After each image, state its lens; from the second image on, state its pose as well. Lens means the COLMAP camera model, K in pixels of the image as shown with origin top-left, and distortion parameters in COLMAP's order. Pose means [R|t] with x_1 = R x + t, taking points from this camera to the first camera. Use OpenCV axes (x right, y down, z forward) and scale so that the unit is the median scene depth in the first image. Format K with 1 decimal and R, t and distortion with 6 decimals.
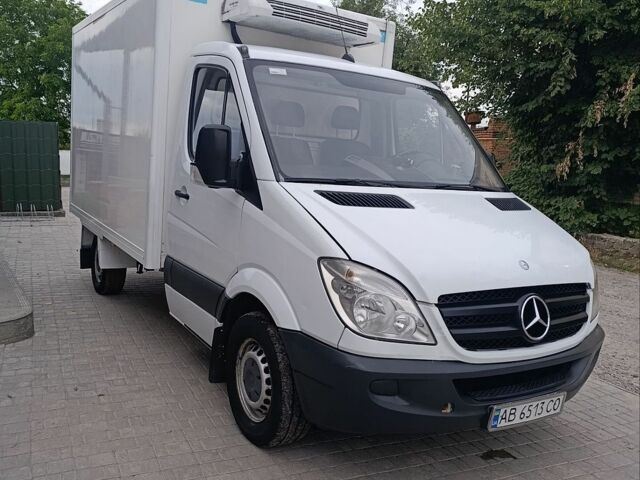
lens RADIAL K [[588.2, 0, 320.6], [0, 588.2, 225.7], [0, 0, 1]] dist [-0.002256, -0.009655]
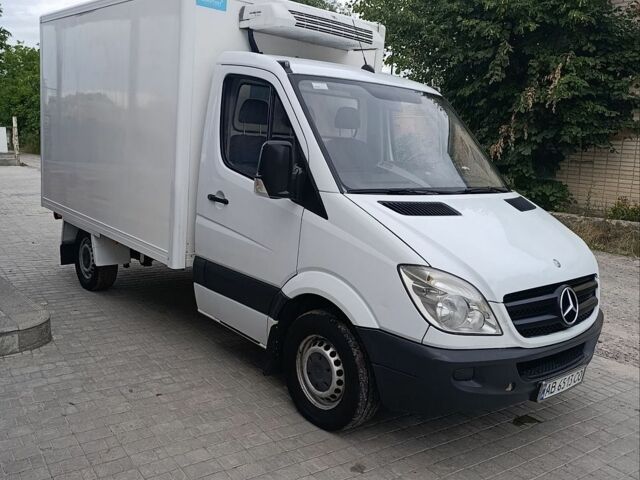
lens RADIAL K [[586.5, 0, 323.2], [0, 586.5, 221.9], [0, 0, 1]] dist [0.007074, -0.017777]
pose [[0.987001, -0.029888, 0.157912, -0.227625], [0.023041, 0.998721, 0.045014, -0.057865], [-0.159055, -0.040791, 0.986427, -0.066031]]
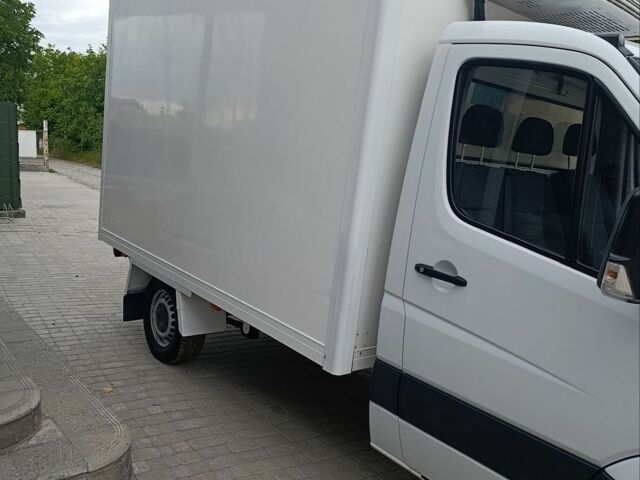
lens RADIAL K [[590.1, 0, 320.6], [0, 590.1, 231.1], [0, 0, 1]] dist [0.010438, 0.001053]
pose [[0.992211, 0.014984, 0.123661, -0.456606], [-0.019400, 0.999214, 0.034579, -0.122112], [-0.123046, -0.036708, 0.991722, 0.431700]]
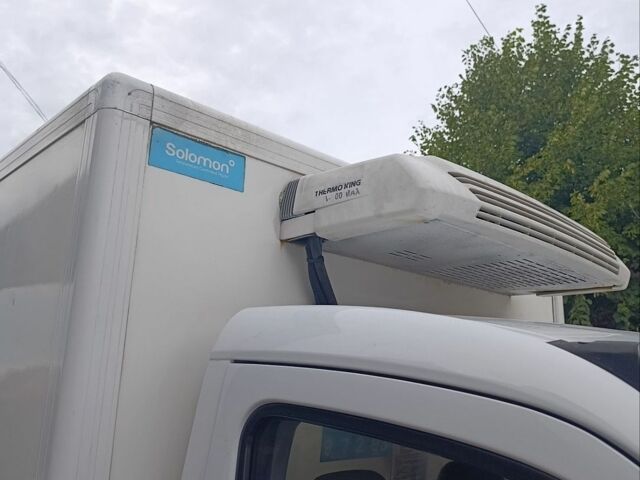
lens RADIAL K [[586.9, 0, 320.3], [0, 586.9, 232.2], [0, 0, 1]] dist [0.005853, -0.019267]
pose [[0.981089, -0.003086, 0.193534, -0.246456], [0.072039, 0.933863, -0.350299, -0.267556], [-0.179654, 0.357617, 0.916425, 0.791208]]
